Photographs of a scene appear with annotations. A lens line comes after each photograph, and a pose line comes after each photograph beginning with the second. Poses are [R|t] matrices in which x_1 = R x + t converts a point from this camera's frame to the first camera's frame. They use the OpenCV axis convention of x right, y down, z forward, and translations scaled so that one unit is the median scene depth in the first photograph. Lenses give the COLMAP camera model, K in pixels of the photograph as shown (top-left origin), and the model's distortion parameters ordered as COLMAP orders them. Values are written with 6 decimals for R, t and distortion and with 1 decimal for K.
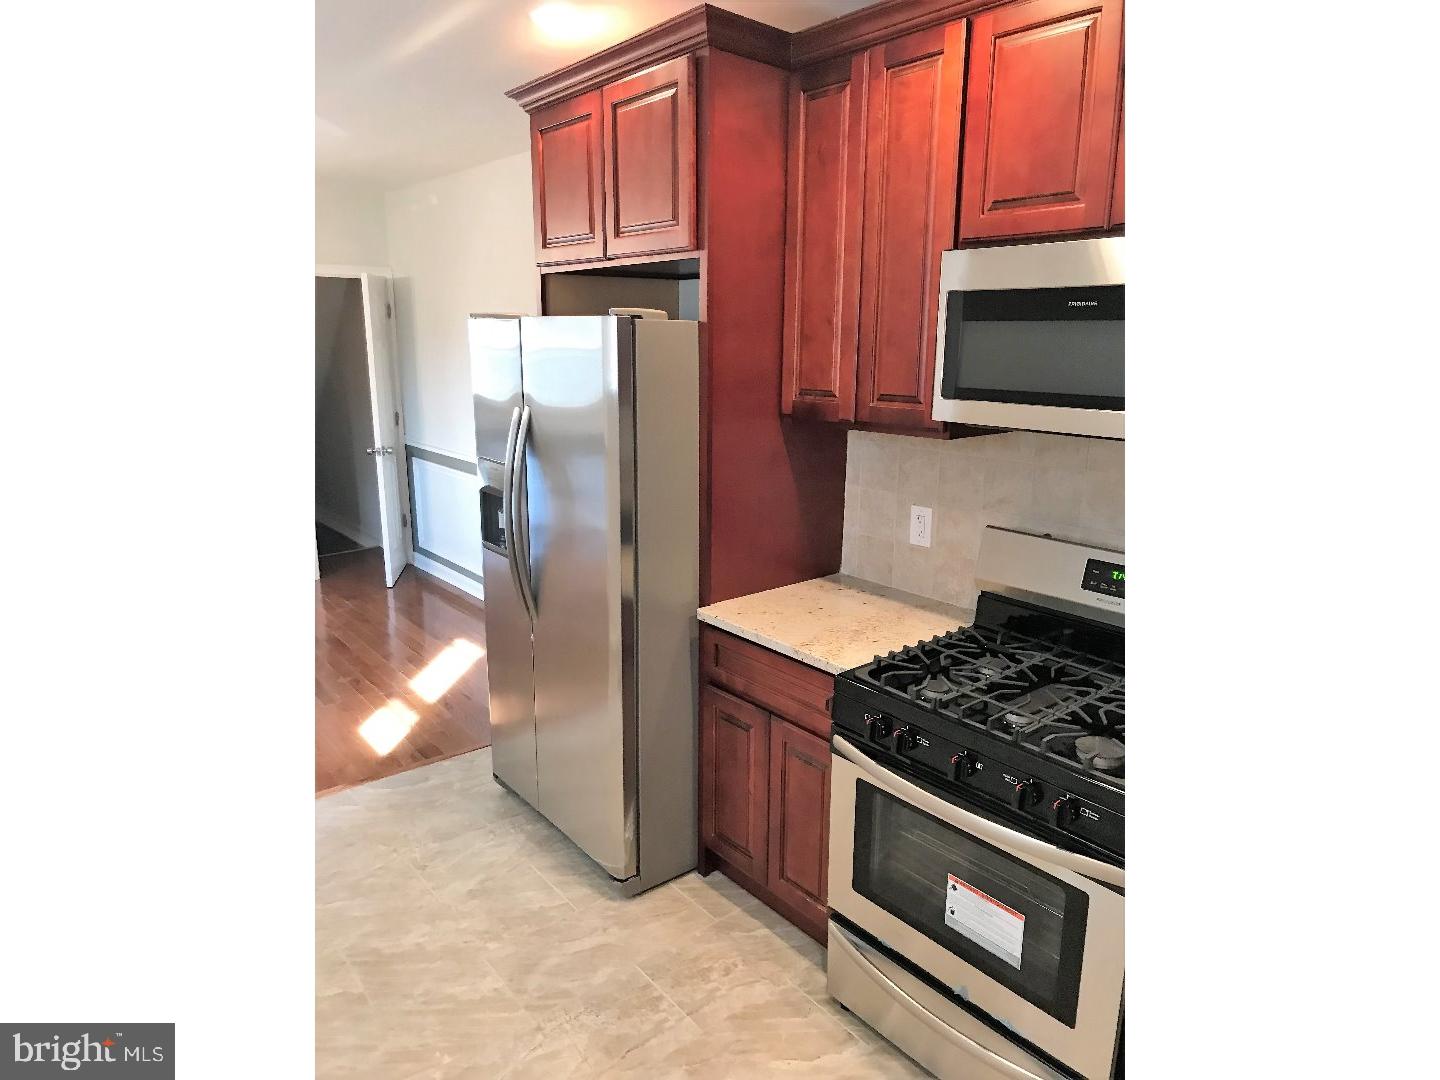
lens RADIAL K [[882.8, 0, 723.9], [0, 882.8, 536.9], [0, 0, 1]] dist [0.028368, -0.000048]
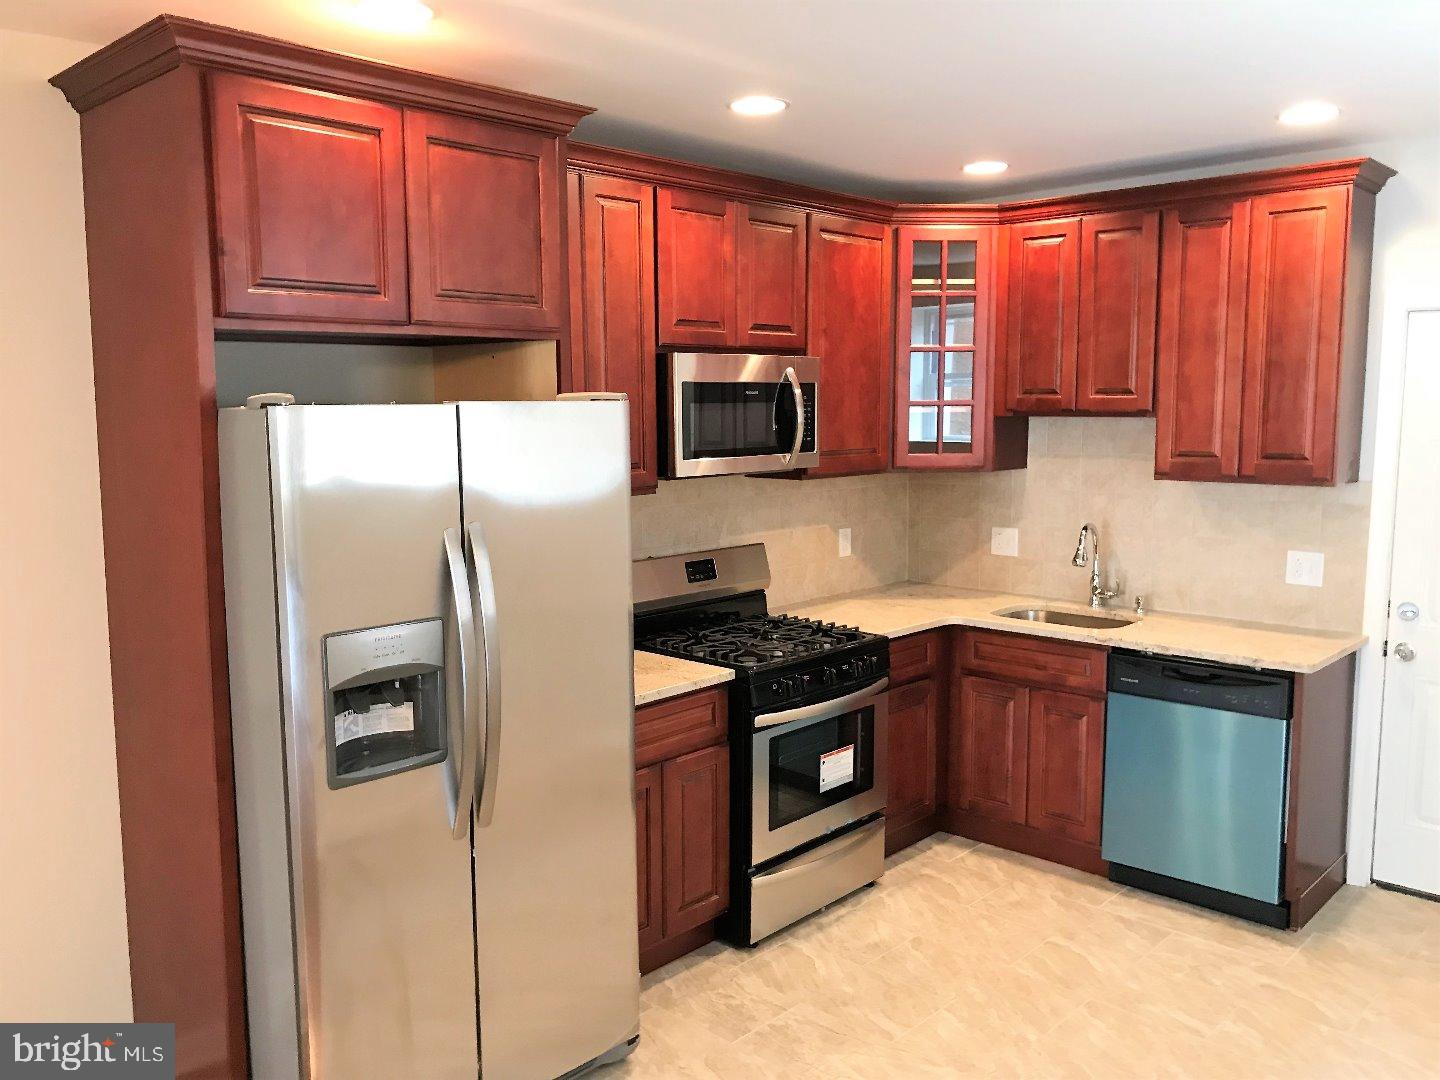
lens RADIAL K [[1175.3, 0, 717.9], [0, 1175.3, 538.1], [0, 0, 1]] dist [0.036715, -0.050720]
pose [[-0.123102, -0.120742, 0.985021, -1.433119], [0.234478, 0.960929, 0.147092, -0.274401], [-0.964295, 0.249074, -0.089981, 1.078613]]
